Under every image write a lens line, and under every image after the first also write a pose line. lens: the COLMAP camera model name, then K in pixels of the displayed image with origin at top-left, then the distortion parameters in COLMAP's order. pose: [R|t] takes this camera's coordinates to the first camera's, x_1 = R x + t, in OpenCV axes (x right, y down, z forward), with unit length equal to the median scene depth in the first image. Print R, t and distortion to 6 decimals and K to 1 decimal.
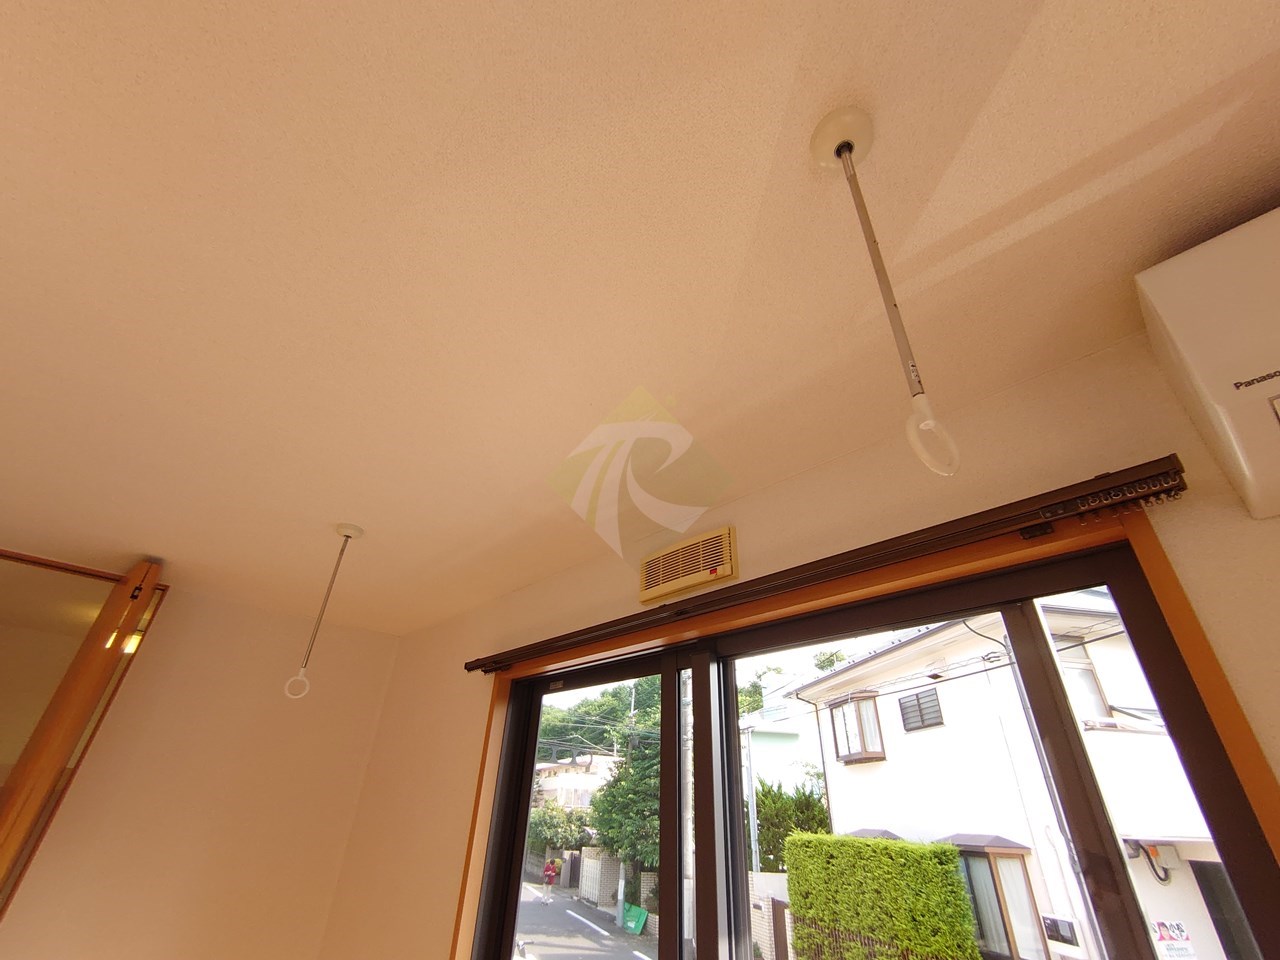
lens RADIAL K [[552.5, 0, 642.6], [0, 552.5, 481.3], [0, 0, 1]] dist [0.002712, -0.000925]
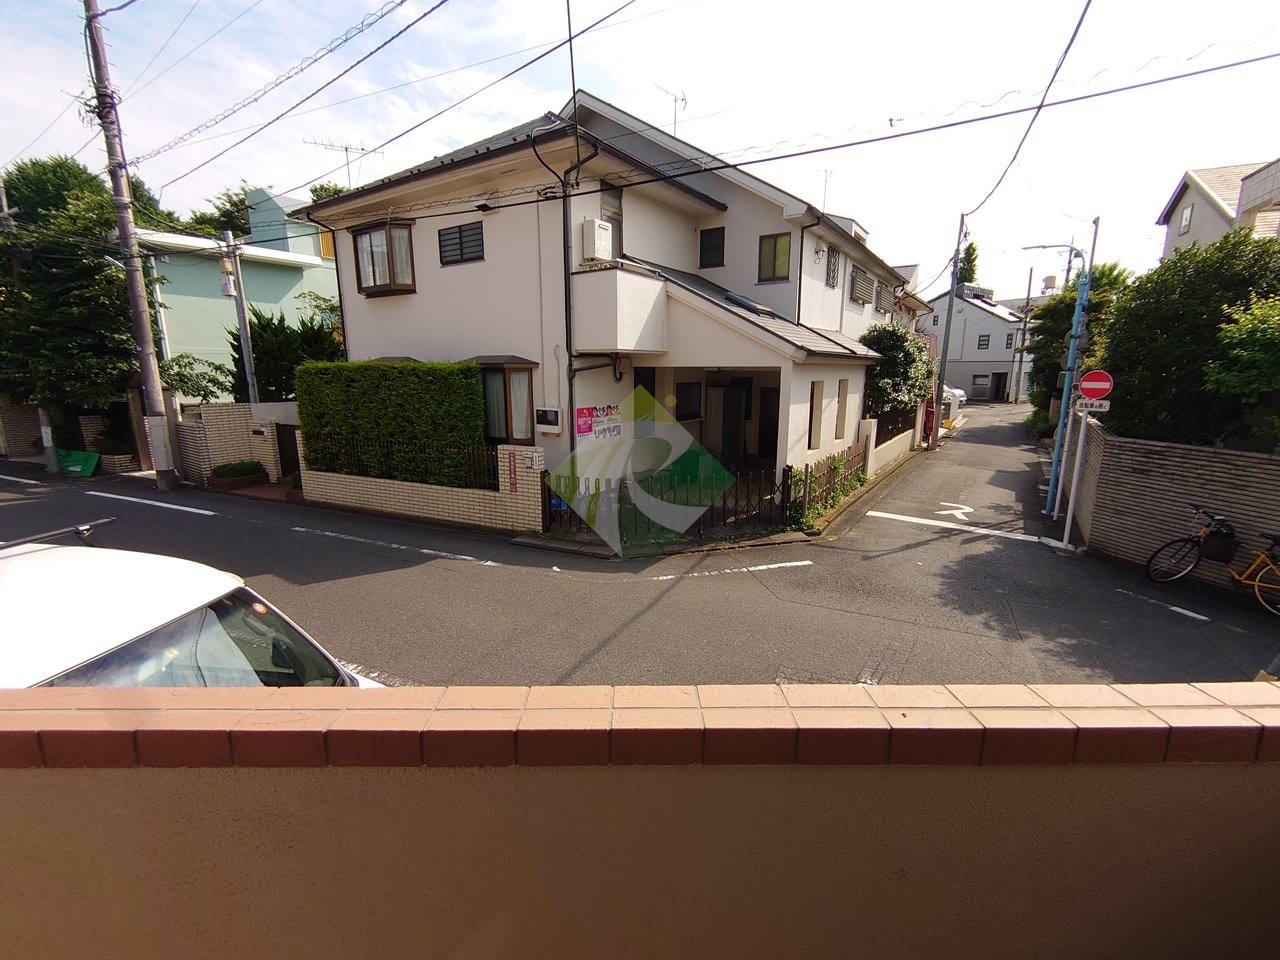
lens RADIAL K [[552.5, 0, 641.1], [0, 552.5, 481.6], [0, 0, 1]] dist [0.002712, -0.000925]
pose [[0.699403, -0.176025, 0.692712, -0.006713], [-0.353077, 0.757587, 0.548997, 0.081955], [-0.621427, -0.628551, 0.467708, 0.096831]]
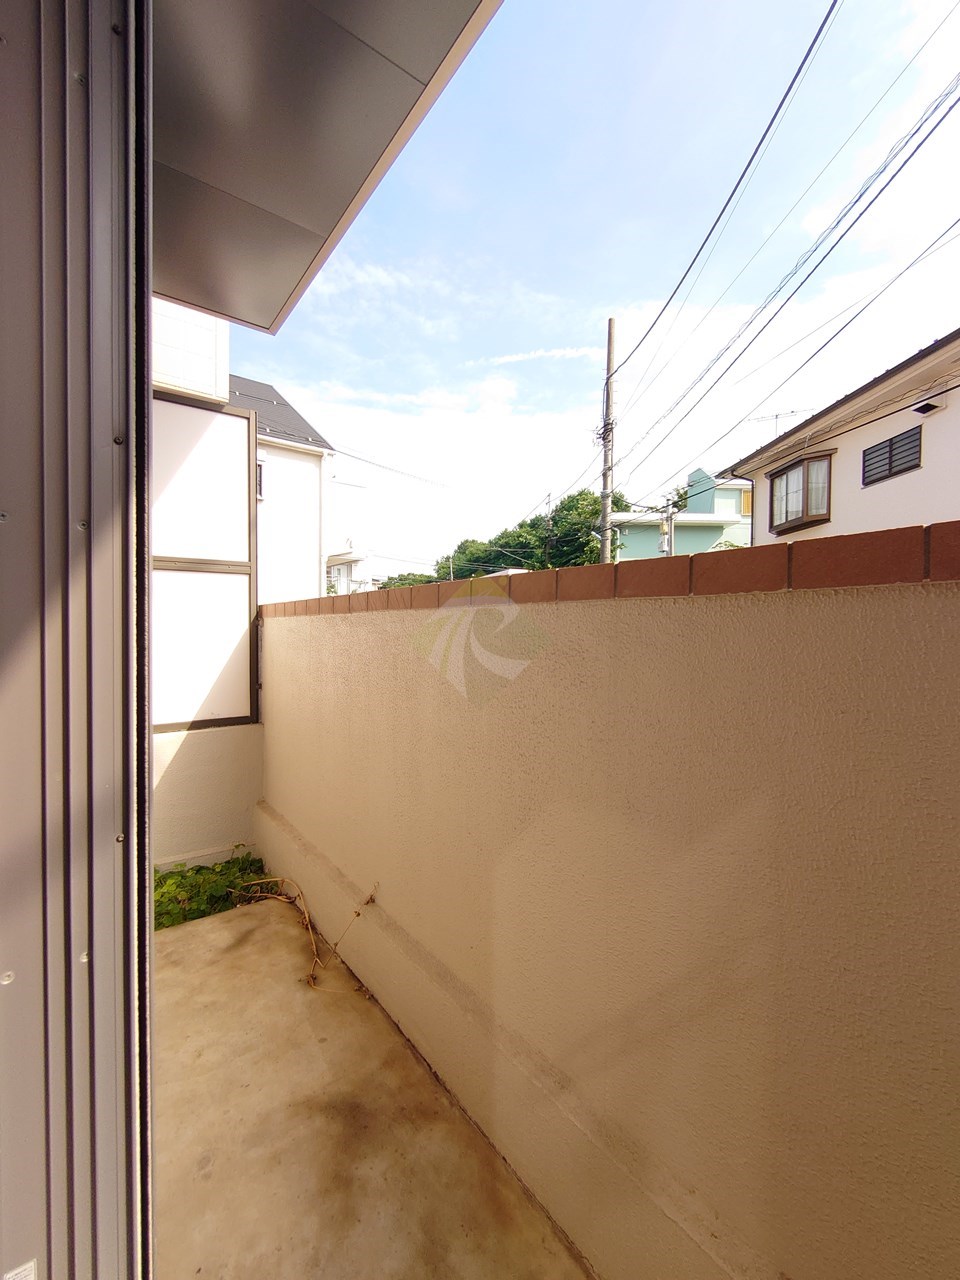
lens RADIAL K [[552.5, 0, 477.1], [0, 552.5, 639.3], [0, 0, 1]] dist [0.002712, -0.000925]
pose [[0.988141, -0.019963, -0.152249, 0.000484], [0.097584, 0.847183, 0.522262, 0.125369], [0.118557, -0.530926, 0.839084, 0.058059]]
